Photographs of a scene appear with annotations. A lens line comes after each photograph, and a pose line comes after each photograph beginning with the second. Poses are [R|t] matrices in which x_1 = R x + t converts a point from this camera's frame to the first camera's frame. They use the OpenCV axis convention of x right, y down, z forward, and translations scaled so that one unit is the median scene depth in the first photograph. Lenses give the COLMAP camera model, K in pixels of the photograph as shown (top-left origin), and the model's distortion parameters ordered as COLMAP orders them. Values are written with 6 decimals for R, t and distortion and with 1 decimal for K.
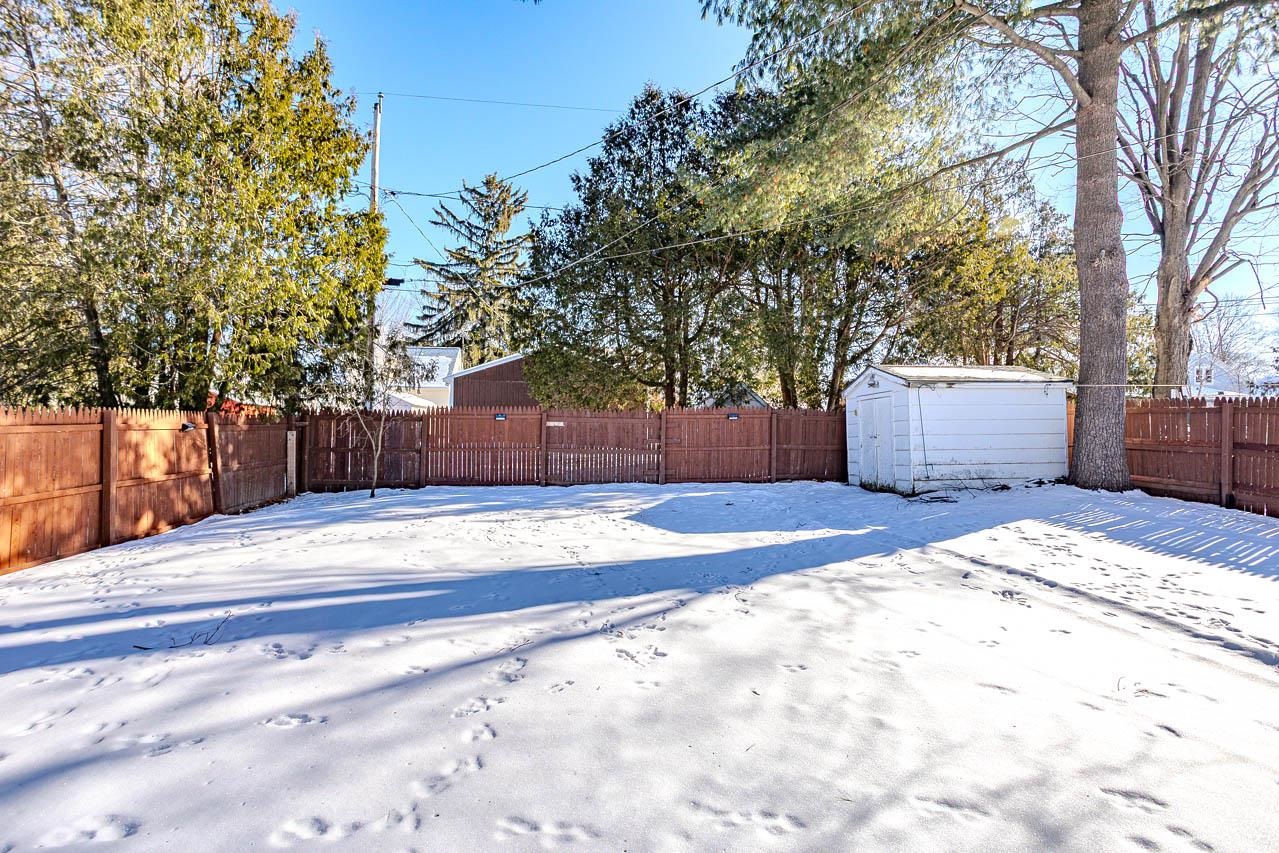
lens RADIAL K [[609.0, 0, 639.5], [0, 609.0, 429.4], [0, 0, 1]] dist [0.004607, 0.008199]
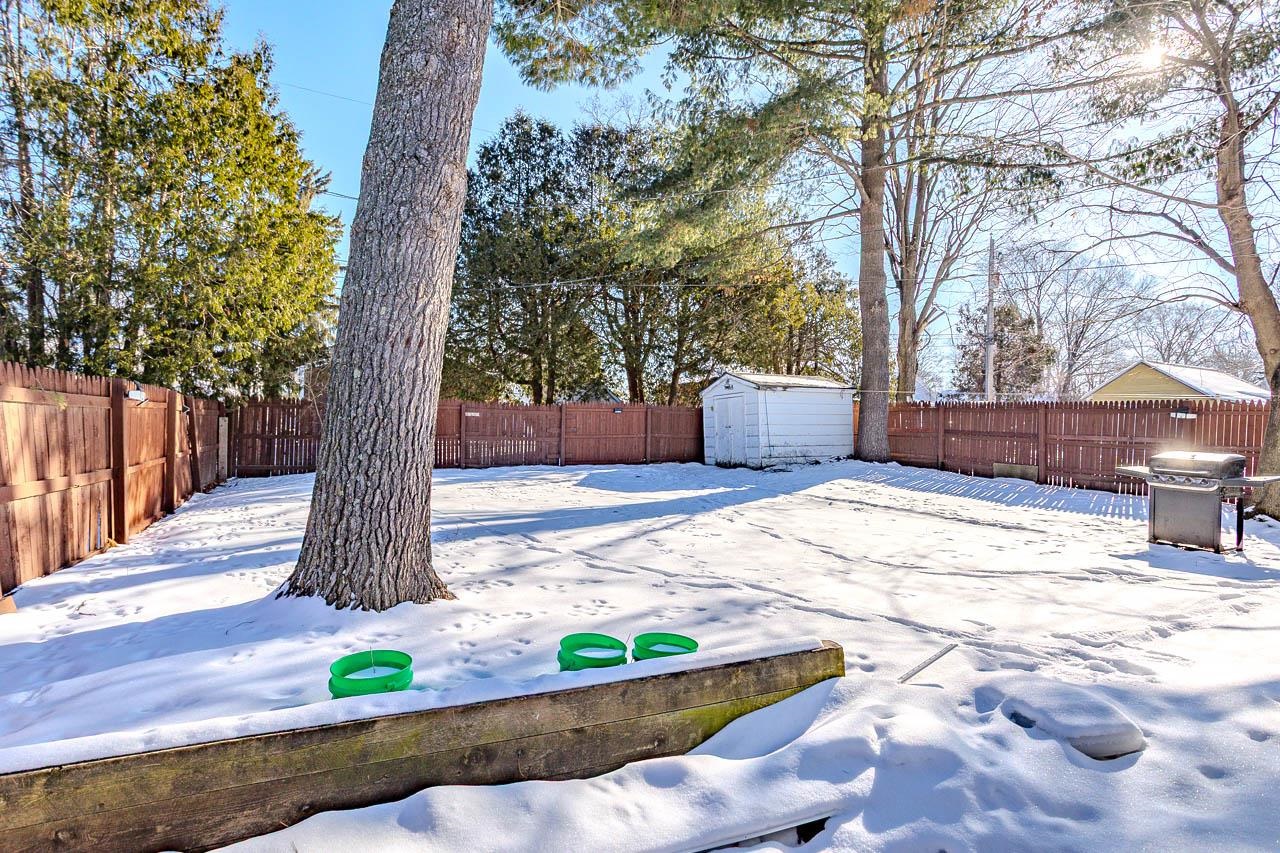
lens RADIAL K [[609.5, 0, 634.8], [0, 609.5, 423.0], [0, 0, 1]] dist [0.004607, 0.008199]
pose [[0.947862, 0.007588, 0.318592, -0.216603], [-0.004653, 0.999939, -0.009971, 0.017256], [-0.318648, 0.007968, 0.947840, -0.175621]]
